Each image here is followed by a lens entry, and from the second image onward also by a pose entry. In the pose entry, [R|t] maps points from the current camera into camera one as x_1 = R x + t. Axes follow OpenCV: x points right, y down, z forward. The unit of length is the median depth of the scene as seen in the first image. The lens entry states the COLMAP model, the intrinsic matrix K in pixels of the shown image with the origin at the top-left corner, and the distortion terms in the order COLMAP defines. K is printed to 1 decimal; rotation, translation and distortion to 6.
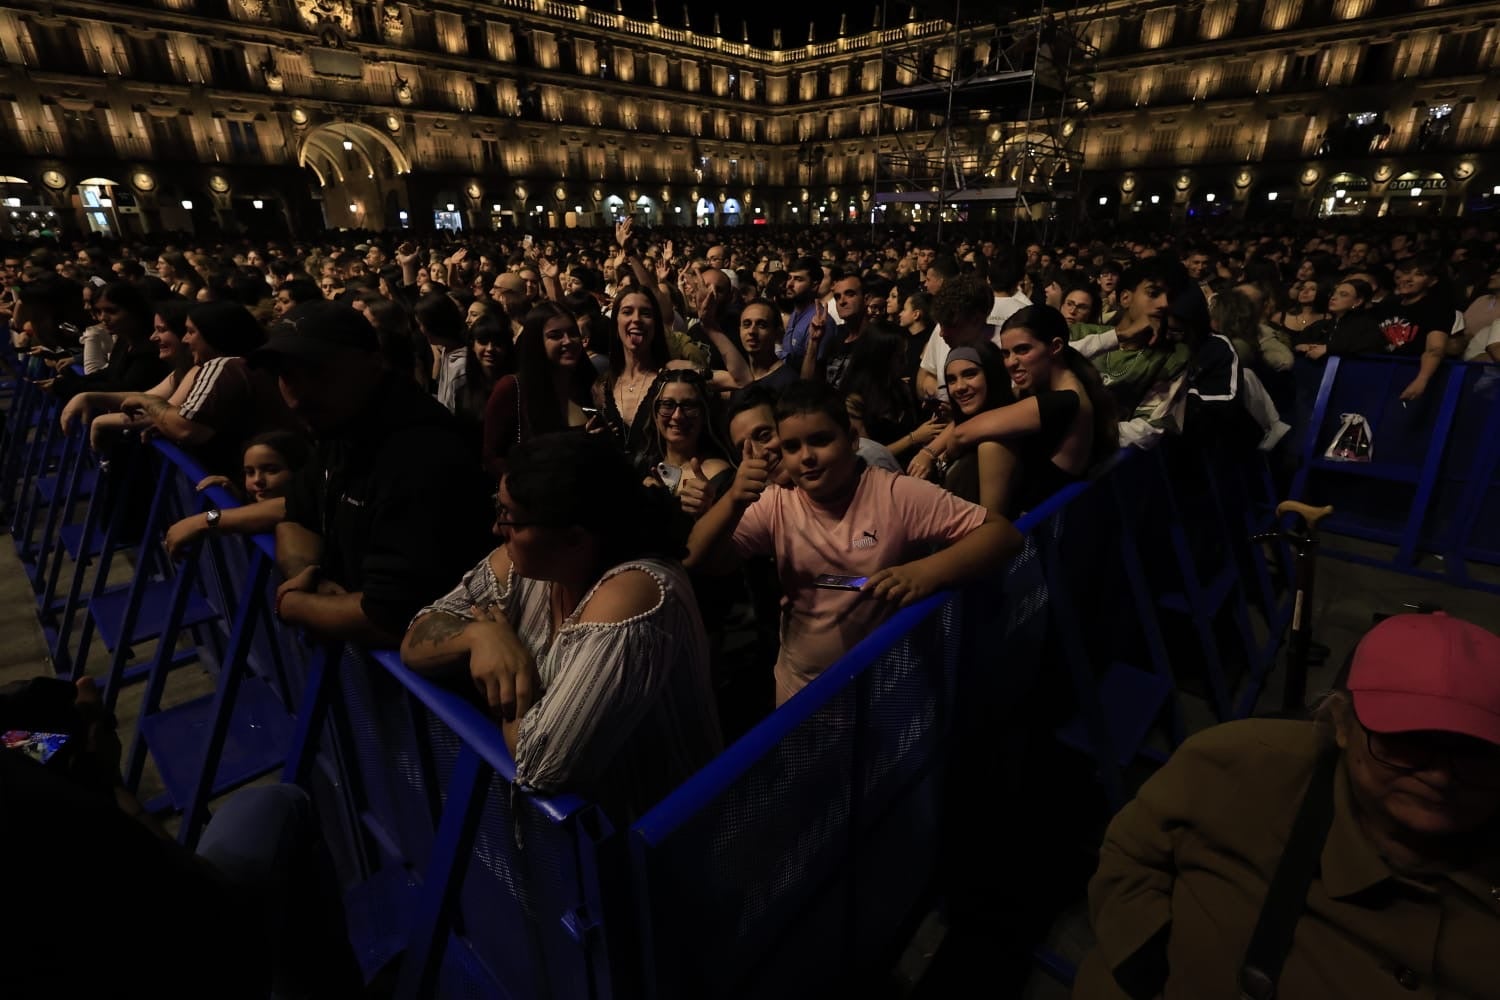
lens RADIAL K [[704.5, 0, 742.0], [0, 704.5, 493.5], [0, 0, 1]] dist [0.001405, 0.000706]
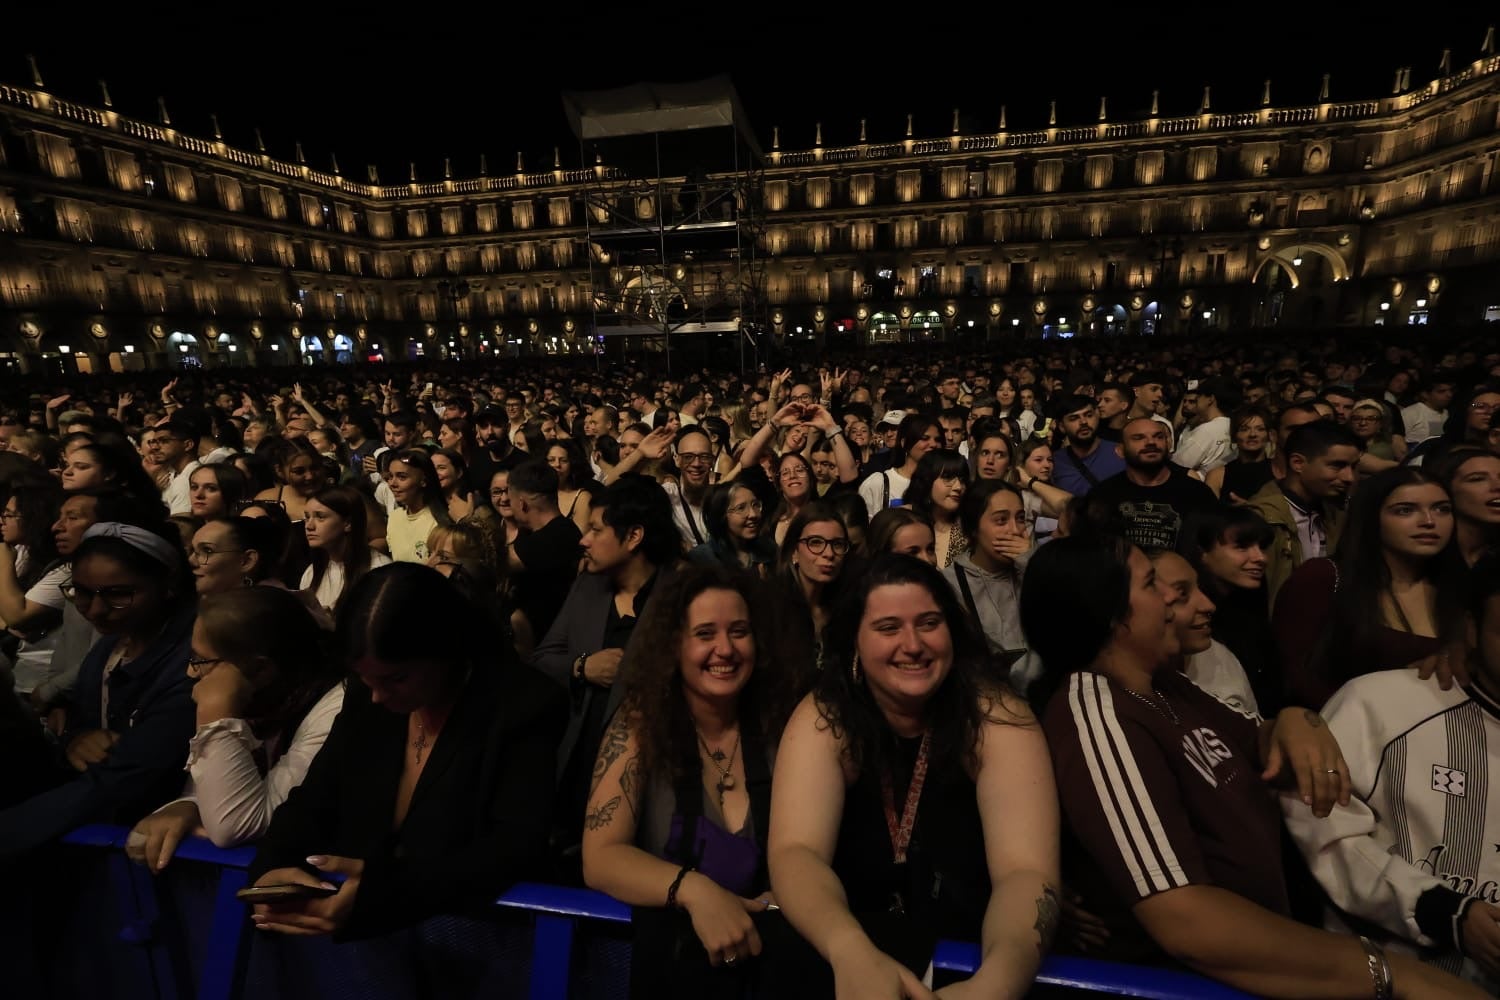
lens RADIAL K [[704.5, 0, 747.0], [0, 704.5, 501.5], [0, 0, 1]] dist [0.001405, 0.000706]
pose [[0.856599, -0.128231, 0.499796, -0.061149], [0.206970, 0.972678, -0.105168, -0.014661], [-0.472655, 0.193529, 0.859735, 0.036785]]
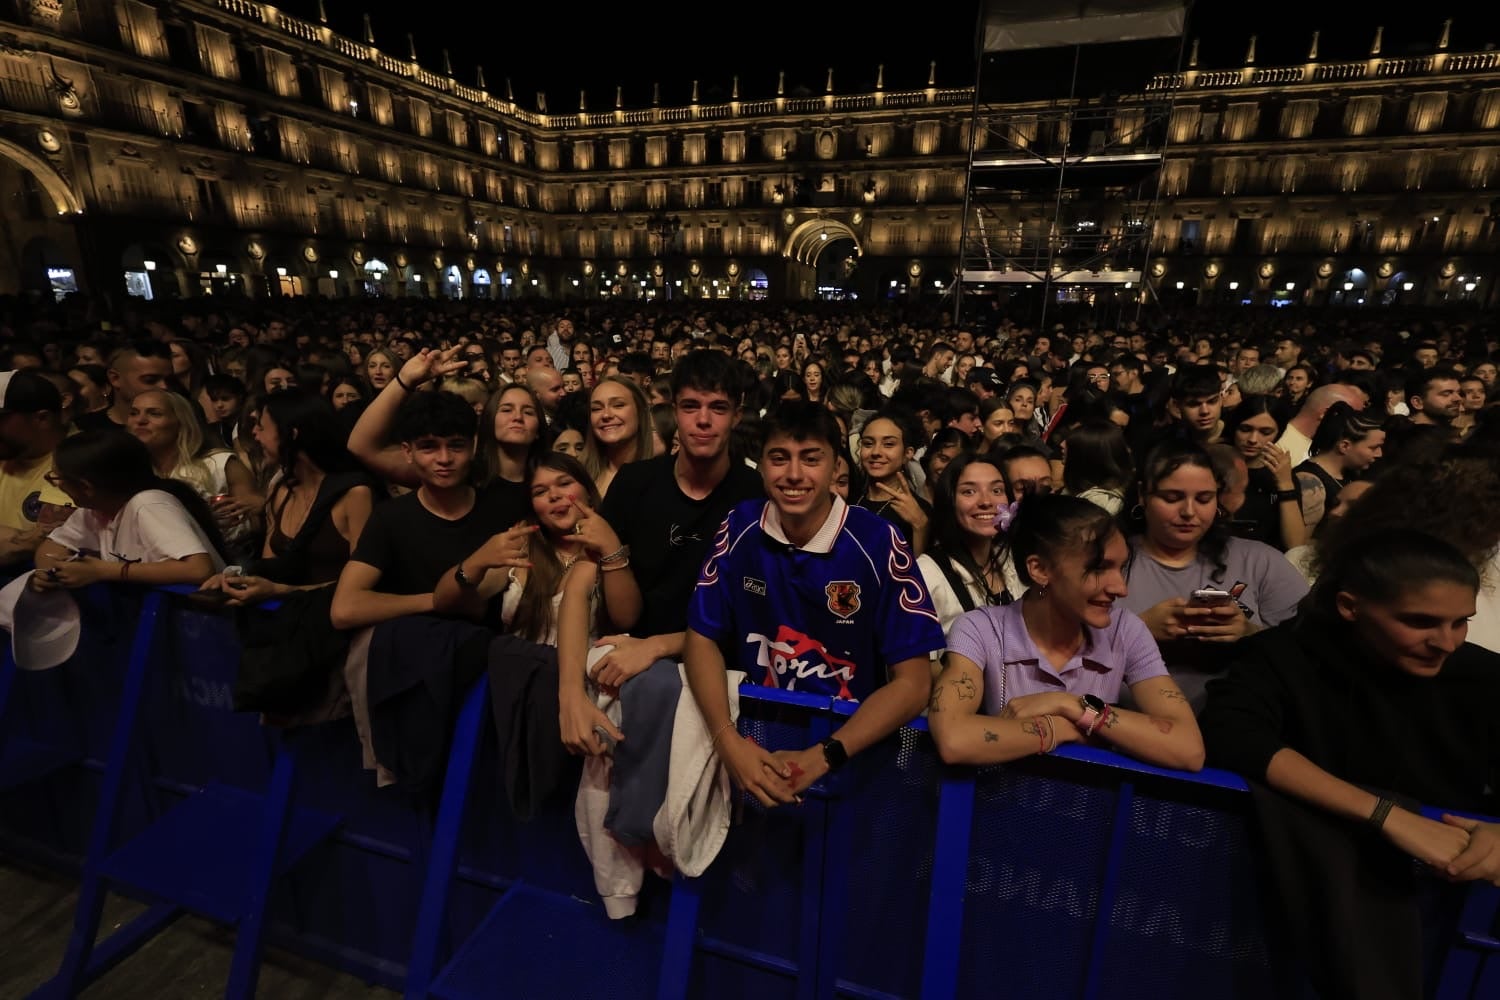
lens RADIAL K [[704.5, 0, 743.8], [0, 704.5, 504.1], [0, 0, 1]] dist [0.001405, 0.000706]
pose [[0.903911, -0.100586, 0.415725, -0.181069], [0.134085, 0.989599, -0.052105, -0.048226], [-0.406160, 0.102841, 0.907997, 0.130011]]
